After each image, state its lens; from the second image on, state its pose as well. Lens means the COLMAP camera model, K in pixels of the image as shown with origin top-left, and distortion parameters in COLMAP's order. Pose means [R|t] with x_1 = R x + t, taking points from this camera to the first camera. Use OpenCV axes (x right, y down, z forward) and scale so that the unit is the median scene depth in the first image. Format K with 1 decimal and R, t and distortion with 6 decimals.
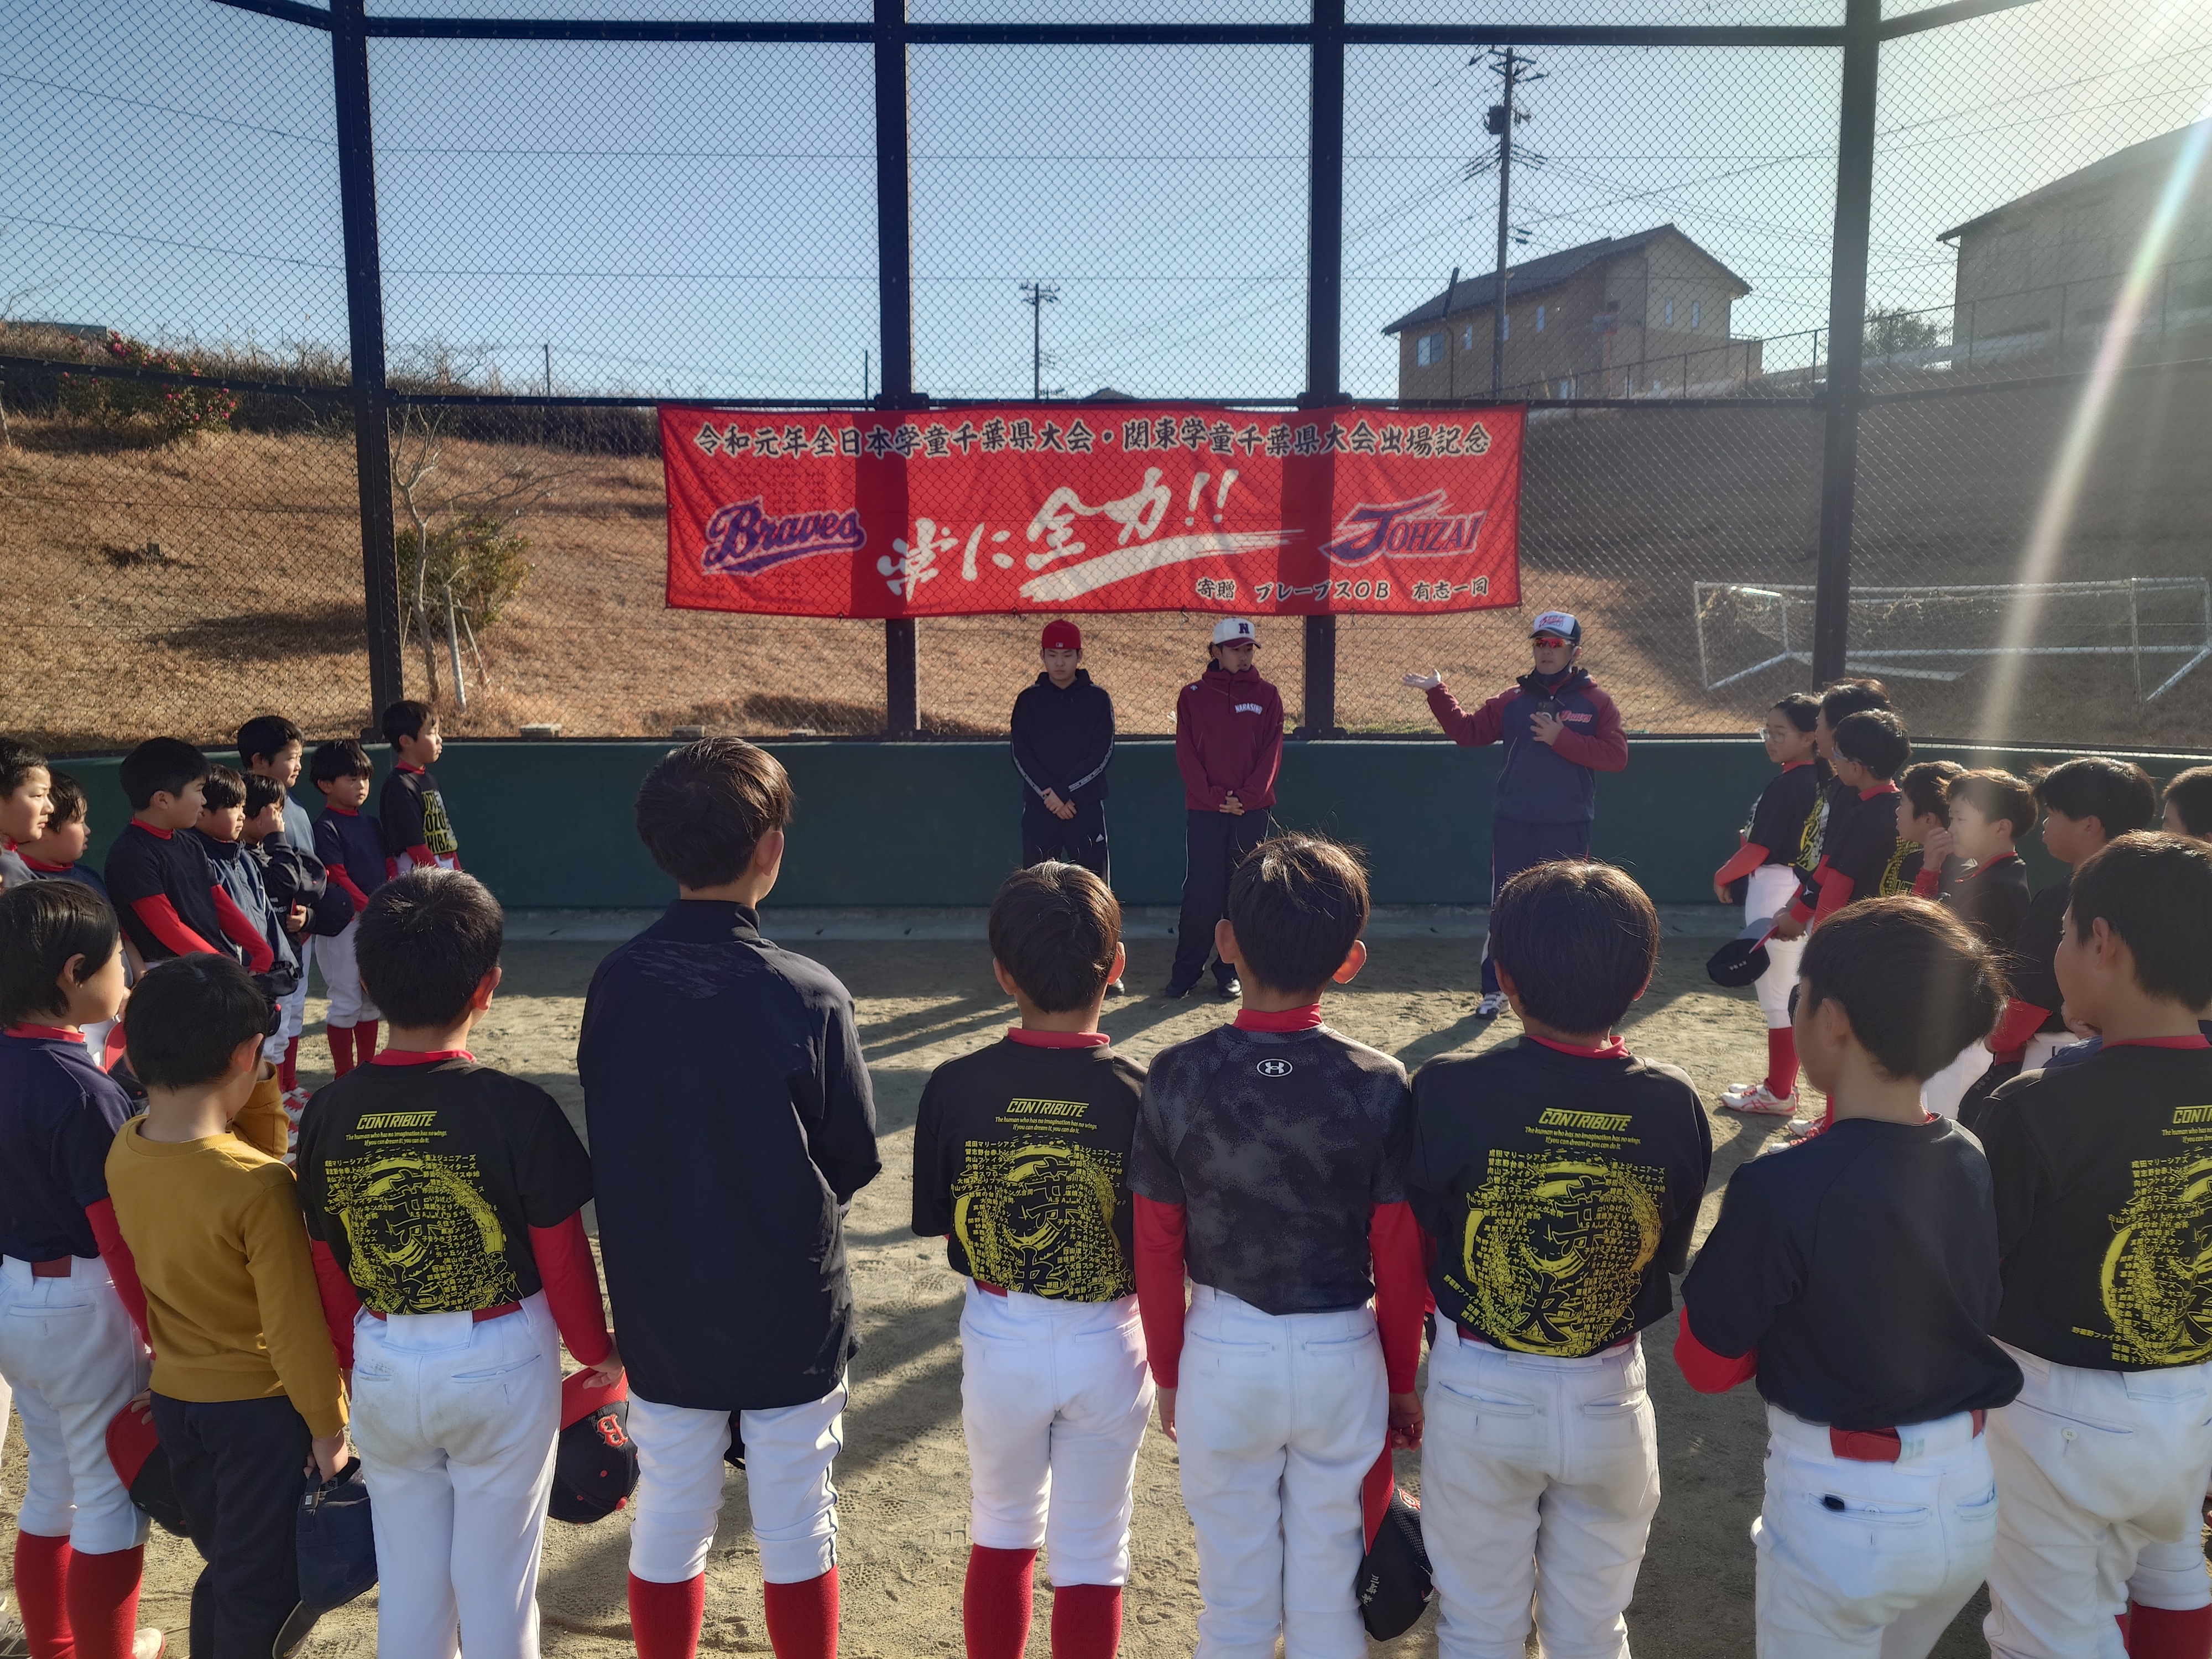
lens RADIAL K [[1537.4, 0, 1108.4], [0, 1537.4, 837.5], [0, 0, 1]] dist [-0.004532, -0.002252]
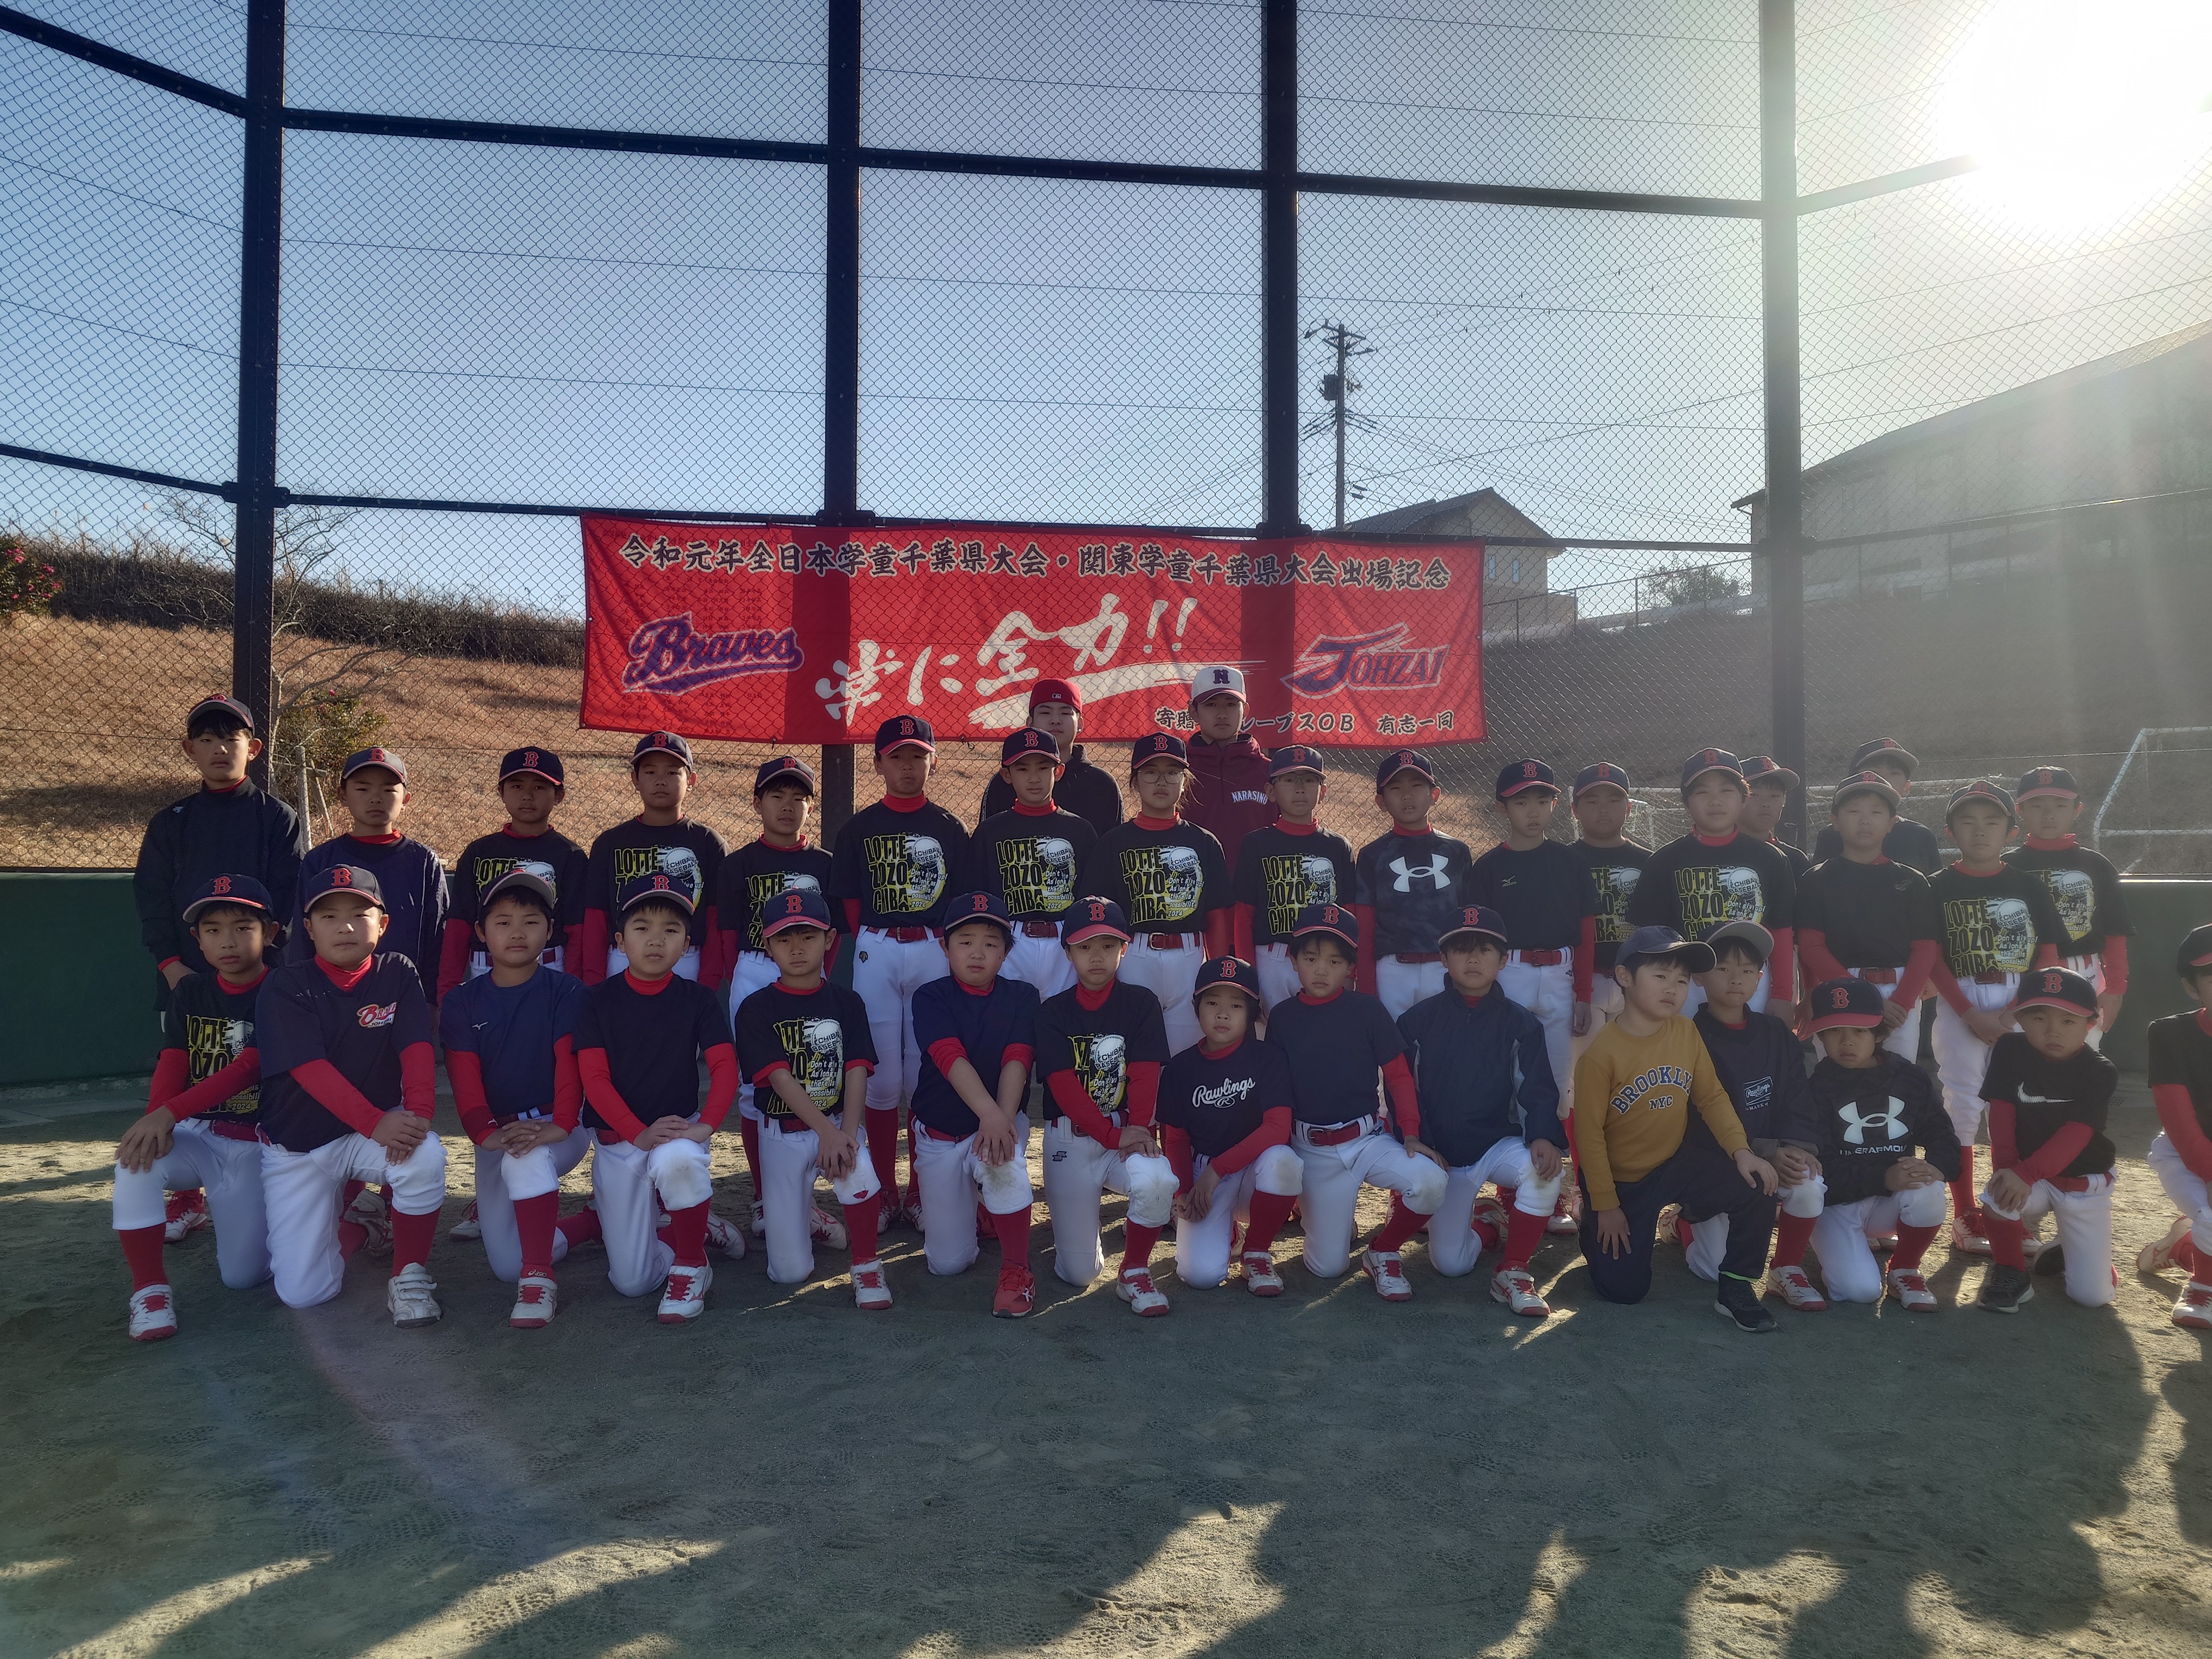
lens RADIAL K [[1537.4, 0, 1119.1], [0, 1537.4, 841.8], [0, 0, 1]] dist [-0.004532, -0.002252]
pose [[0.993954, 0.008589, 0.109464, -0.068753], [0.008077, 0.988515, -0.150905, 0.057599], [-0.109503, 0.150877, 0.982469, 0.079172]]
